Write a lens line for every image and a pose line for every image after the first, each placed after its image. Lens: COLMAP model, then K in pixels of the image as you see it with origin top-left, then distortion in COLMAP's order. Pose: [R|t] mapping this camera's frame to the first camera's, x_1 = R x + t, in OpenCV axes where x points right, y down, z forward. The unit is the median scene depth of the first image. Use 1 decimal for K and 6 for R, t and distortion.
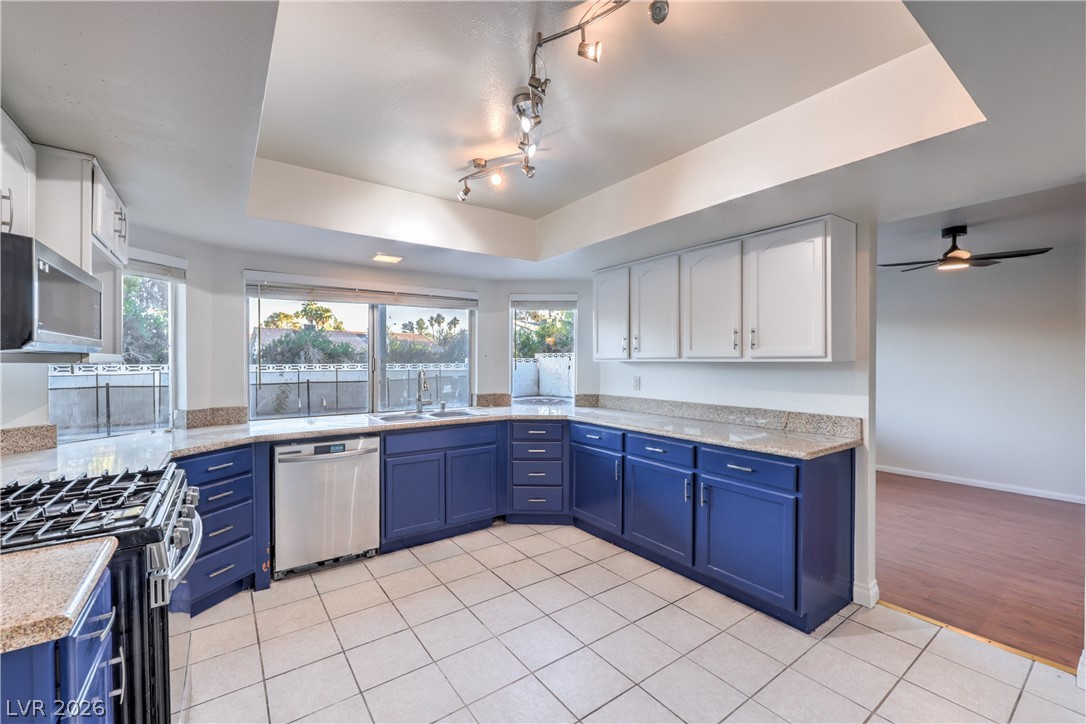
lens RADIAL K [[446.3, 0, 543.0], [0, 446.3, 362.0], [0, 0, 1]] dist [-0.000264, 0.000055]
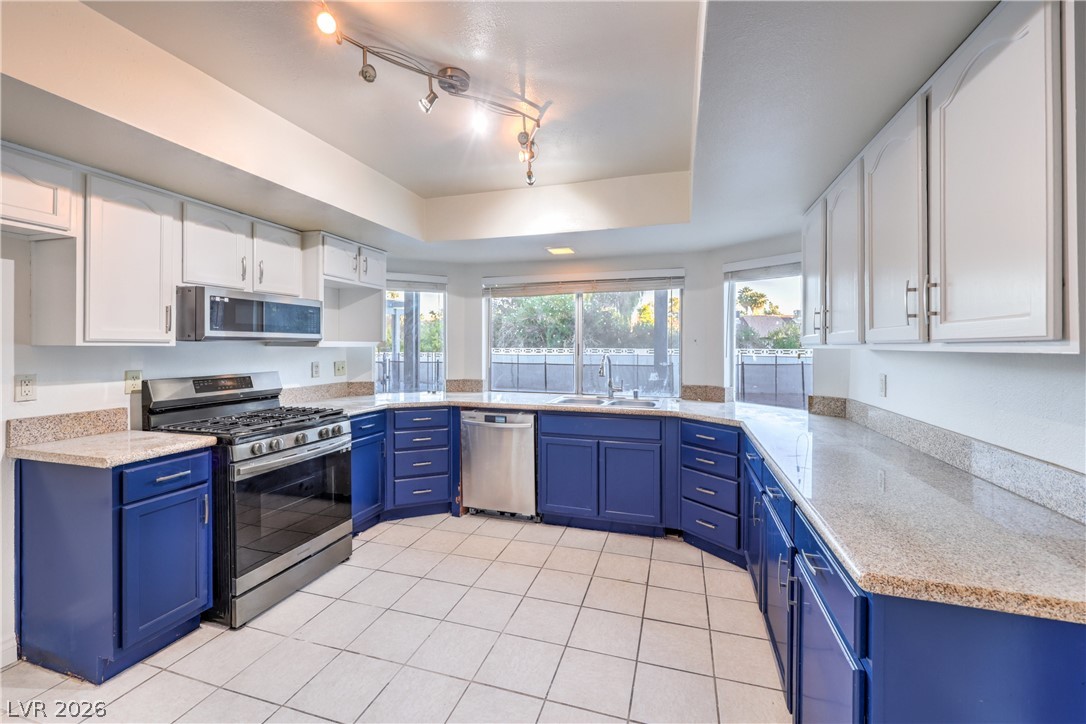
lens RADIAL K [[440.6, 0, 547.4], [0, 440.6, 345.4], [0, 0, 1]] dist [-0.000627, -0.000041]
pose [[0.603441, 0.002364, -0.797404, 0.518349], [-0.004990, 0.999987, -0.000811, -0.003437], [0.797392, 0.004469, 0.603445, 0.366023]]
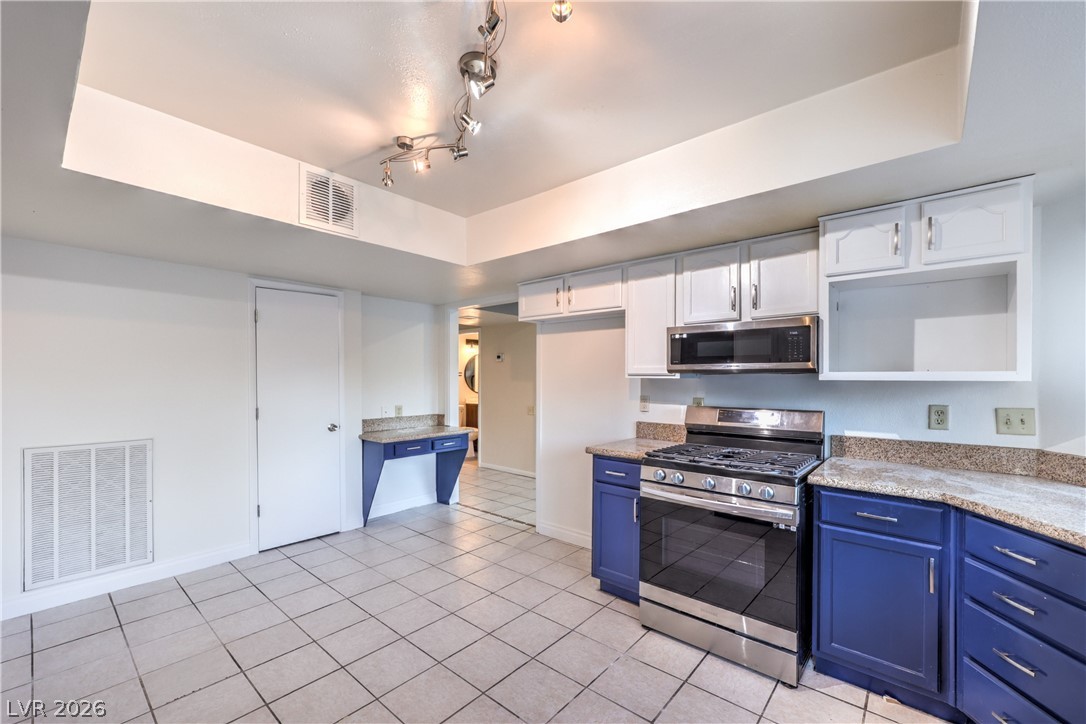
lens RADIAL K [[445.8, 0, 543.0], [0, 445.8, 380.1], [0, 0, 1]] dist [0.000154, 0.000055]
pose [[-0.973632, 0.003366, -0.228099, 0.023794], [0.000984, 0.999944, 0.010554, -0.006251], [0.228121, 0.010051, -0.973581, 1.135832]]
